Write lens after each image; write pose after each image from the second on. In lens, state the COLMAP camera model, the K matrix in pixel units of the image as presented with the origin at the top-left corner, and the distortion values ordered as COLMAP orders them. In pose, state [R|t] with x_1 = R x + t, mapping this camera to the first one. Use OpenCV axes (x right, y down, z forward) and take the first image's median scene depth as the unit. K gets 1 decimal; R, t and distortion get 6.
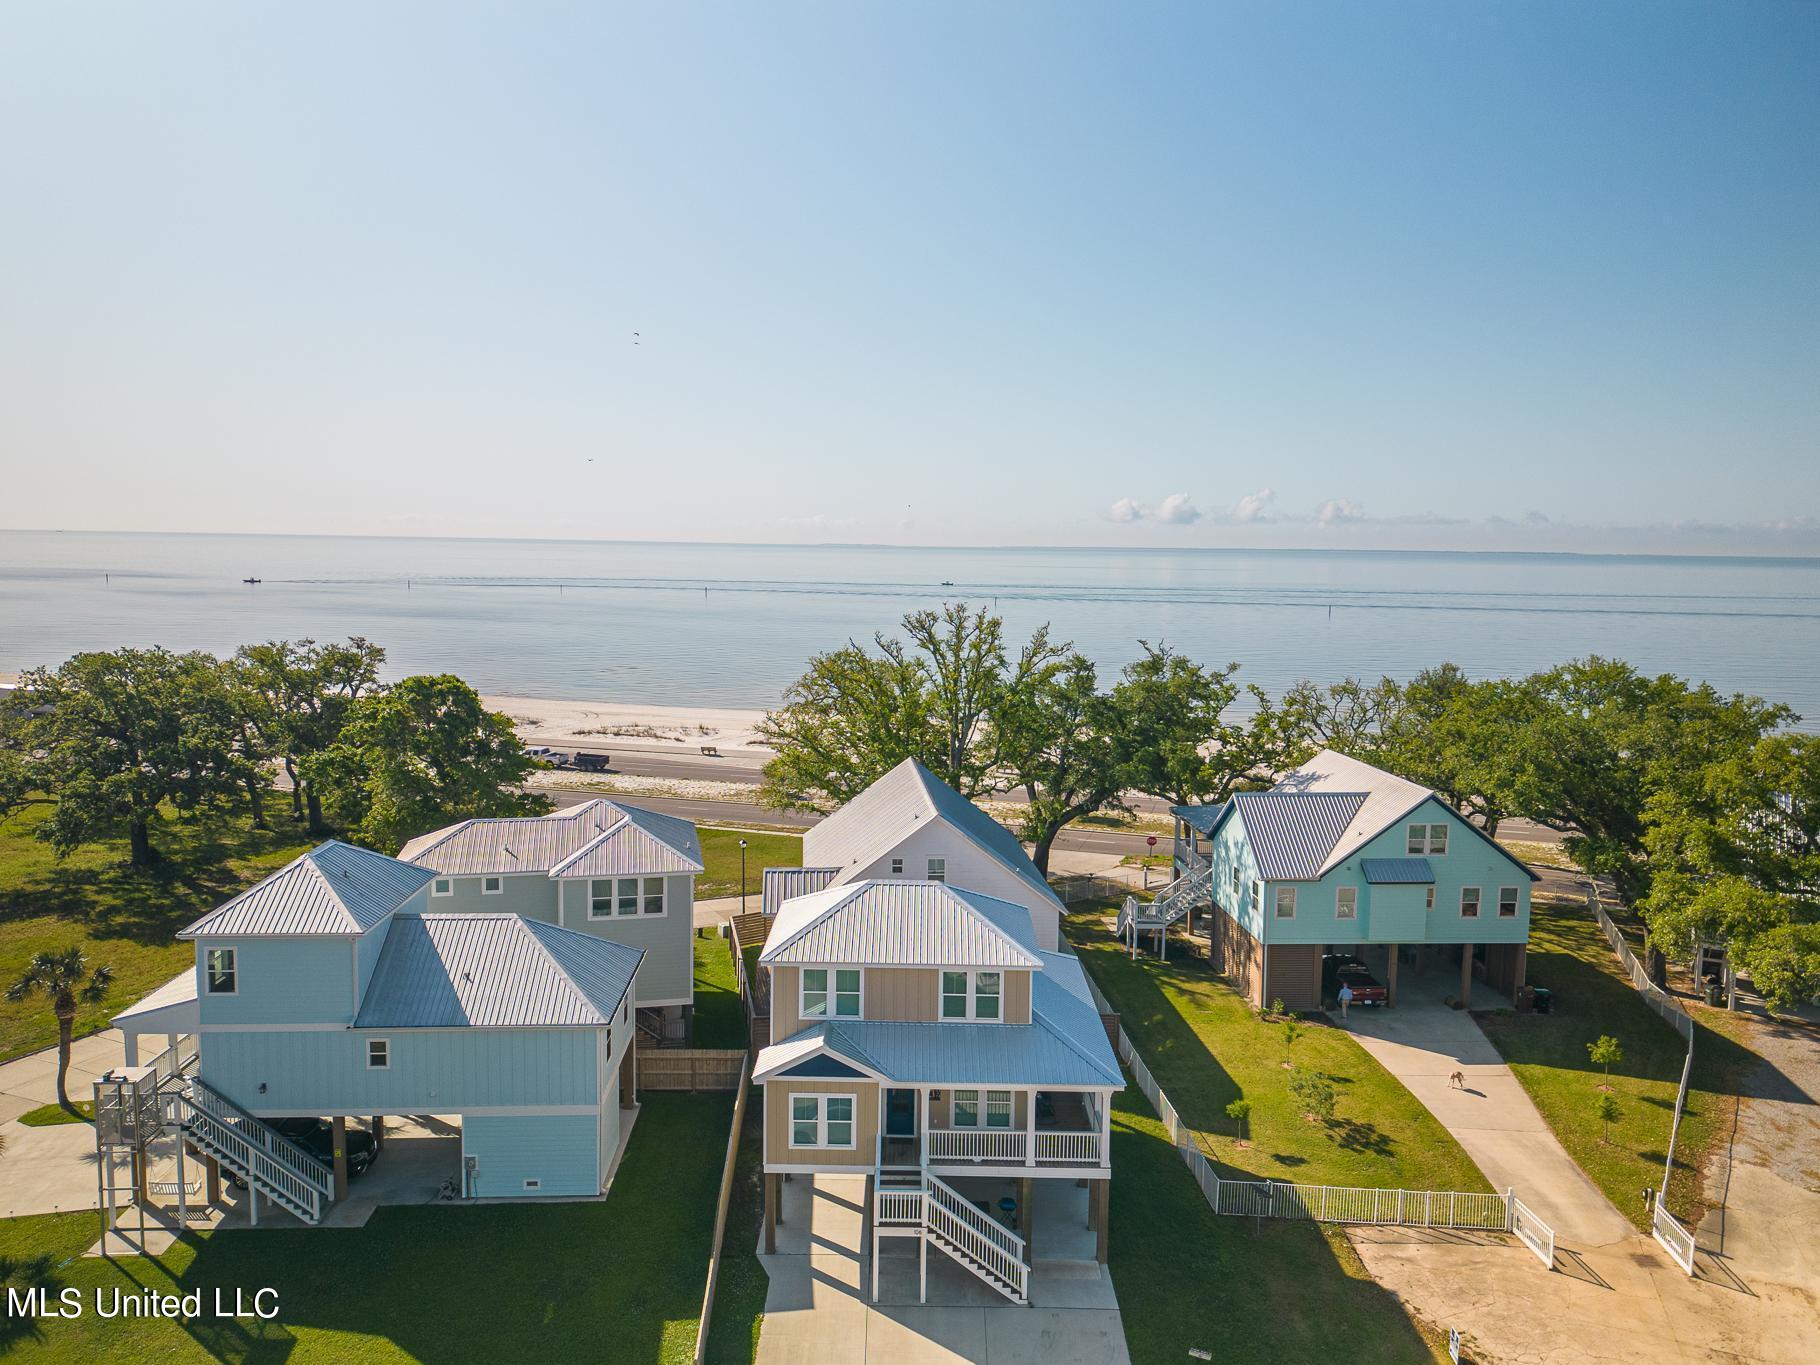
lens RADIAL K [[1286.8, 0, 907.2], [0, 1286.8, 685.9], [0, 0, 1]] dist [0.078039, -0.072124]
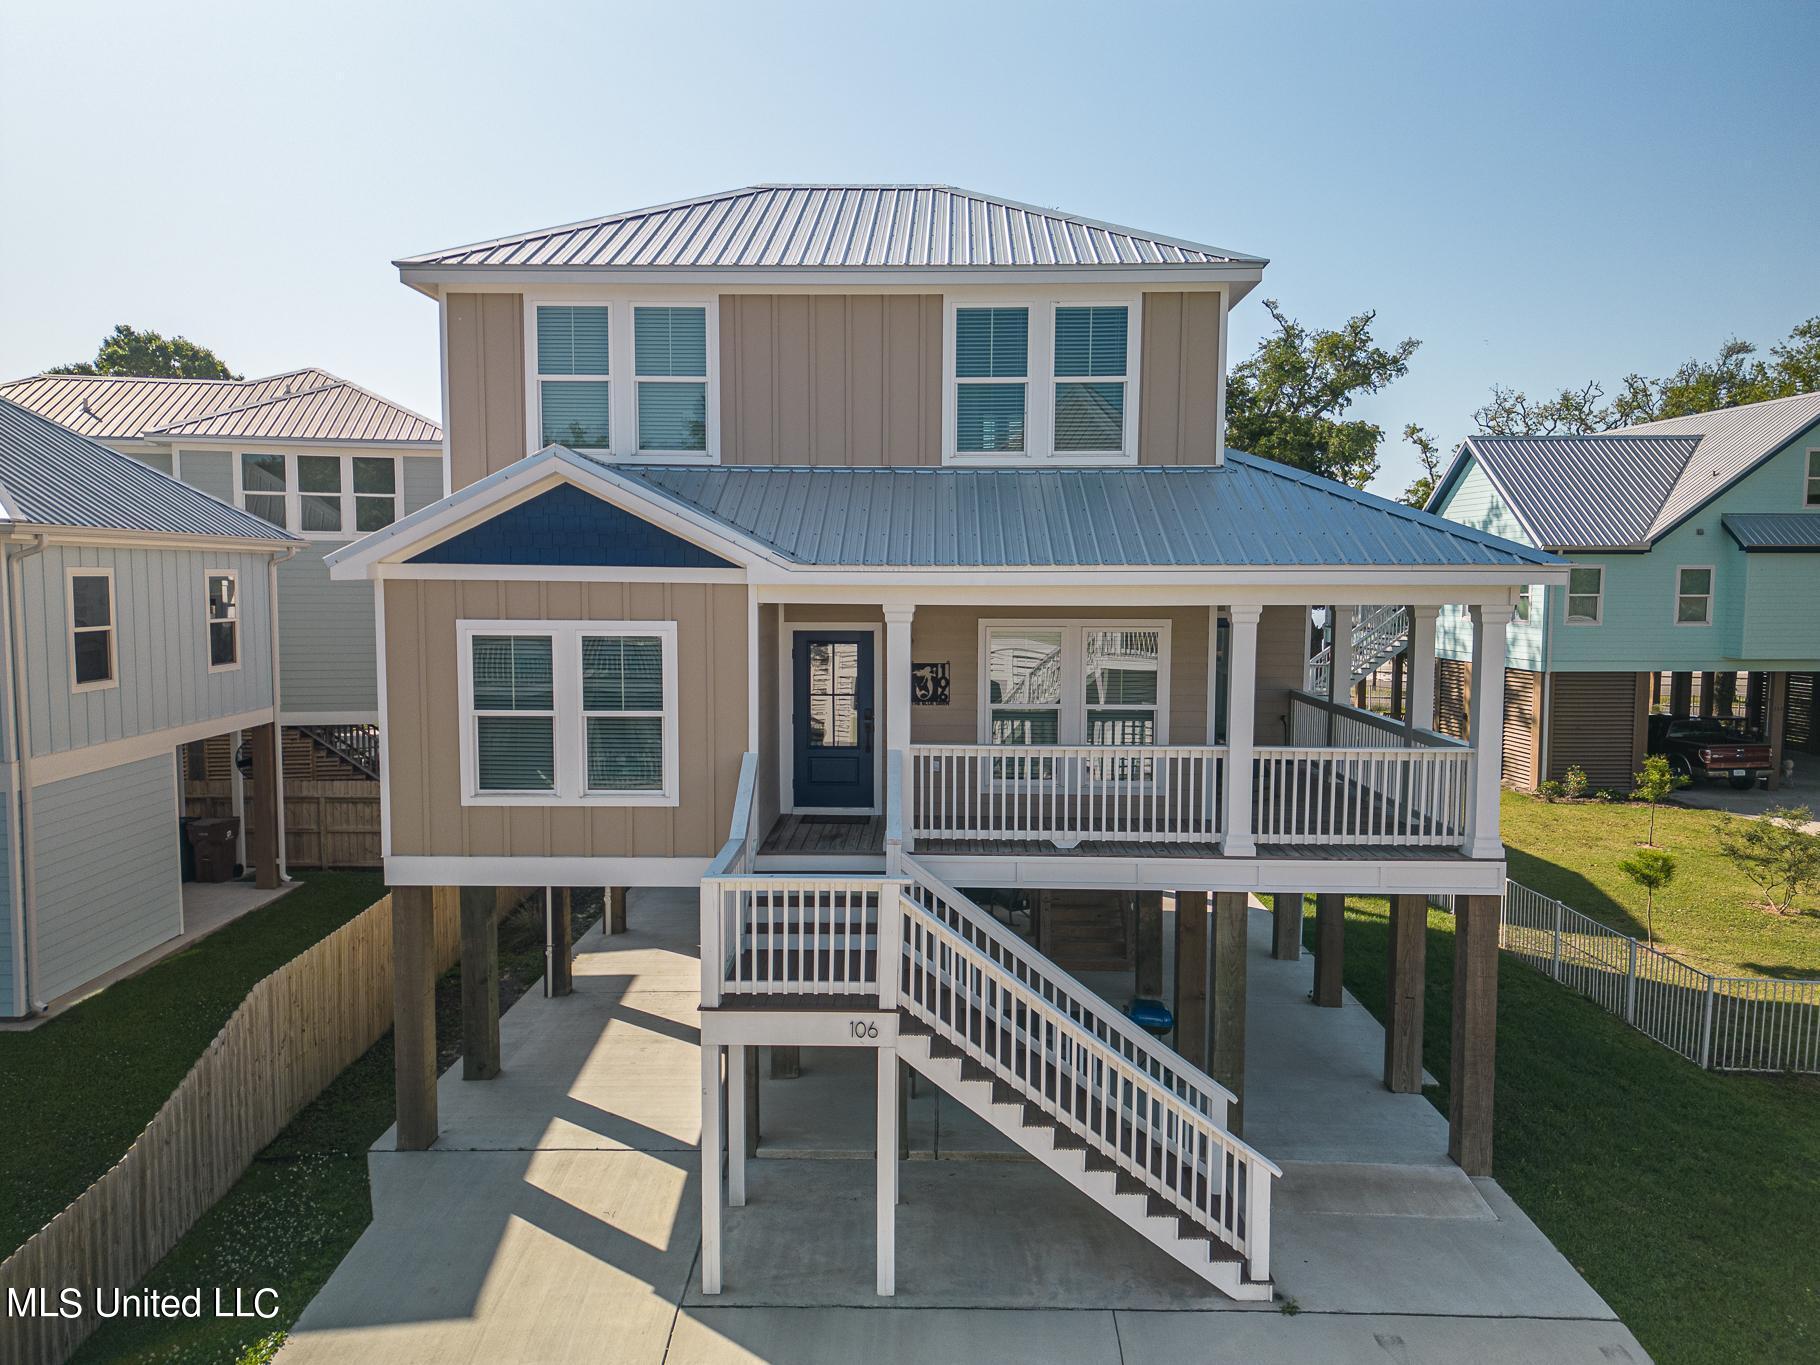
lens RADIAL K [[1308.5, 0, 910.0], [0, 1308.5, 655.0], [0, 0, 1]] dist [0.081687, -0.076721]
pose [[0.999825, -0.008232, -0.016826, 0.016001], [0.007719, 0.999510, -0.030334, 0.242888], [0.017068, 0.030199, 0.999398, 0.502047]]
